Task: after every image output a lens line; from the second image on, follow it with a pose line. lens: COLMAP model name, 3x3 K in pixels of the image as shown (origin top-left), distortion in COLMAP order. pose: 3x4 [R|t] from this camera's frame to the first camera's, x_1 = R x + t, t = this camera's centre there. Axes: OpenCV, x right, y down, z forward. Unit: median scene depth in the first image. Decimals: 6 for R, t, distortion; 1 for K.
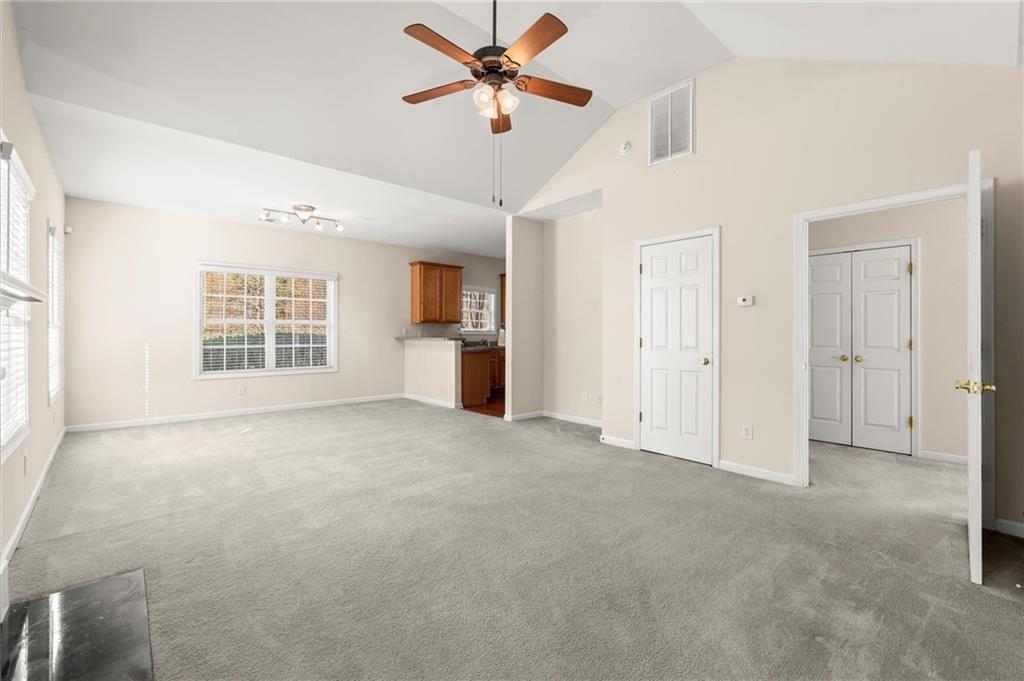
lens RADIAL K [[448.9, 0, 507.4], [0, 448.9, 334.1], [0, 0, 1]] dist [0.004922, -0.000271]
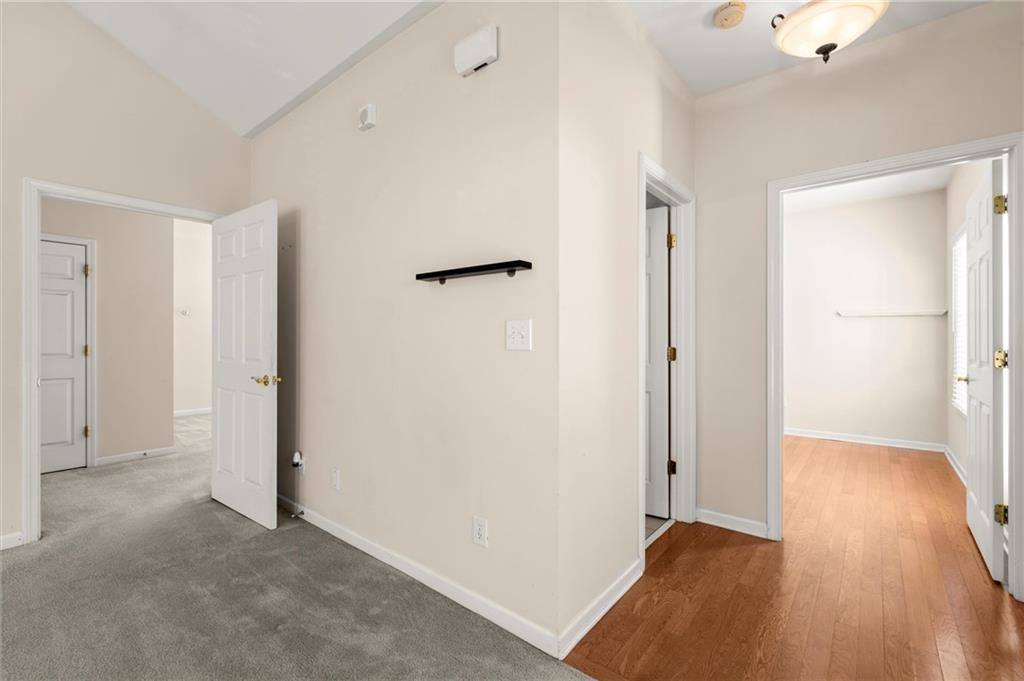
lens RADIAL K [[448.9, 0, 505.7], [0, 448.9, 340.2], [0, 0, 1]] dist [0.004922, -0.000271]
pose [[-0.160312, -0.000737, 0.987066, -0.121674], [0.000185, 1.000000, 0.000777, 0.000647], [-0.987066, 0.000307, -0.160312, 0.183704]]
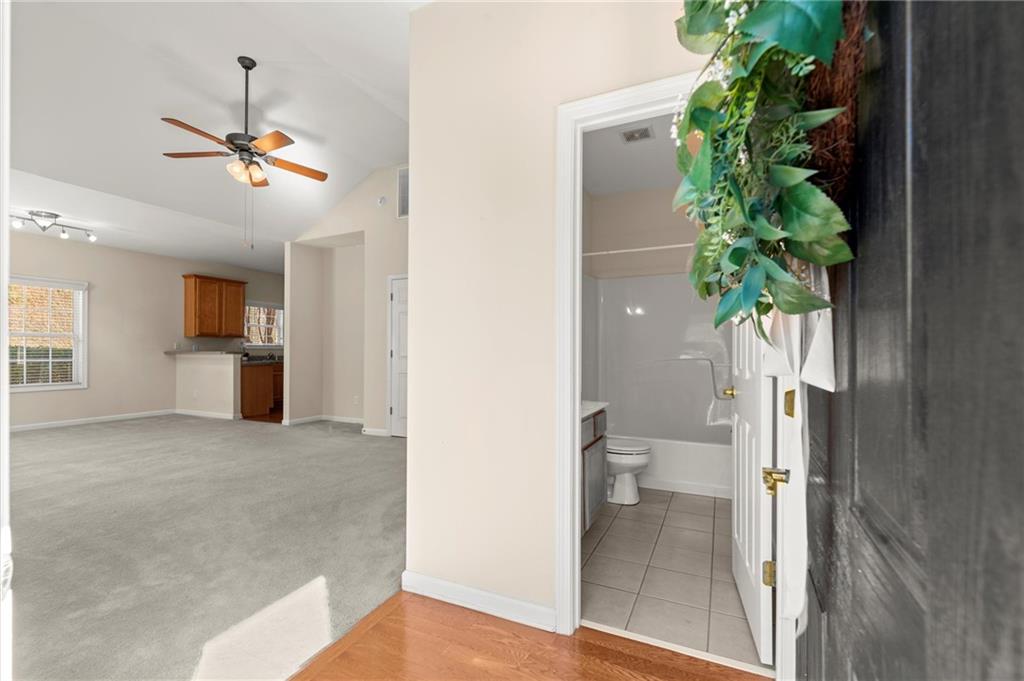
lens RADIAL K [[448.9, 0, 508.9], [0, 448.9, 347.8], [0, 0, 1]] dist [0.004922, -0.000271]
pose [[0.921493, 0.001154, 0.388392, 0.082242], [0.000810, 0.999988, -0.004895, 0.006772], [-0.388393, 0.004825, 0.921481, -0.259288]]
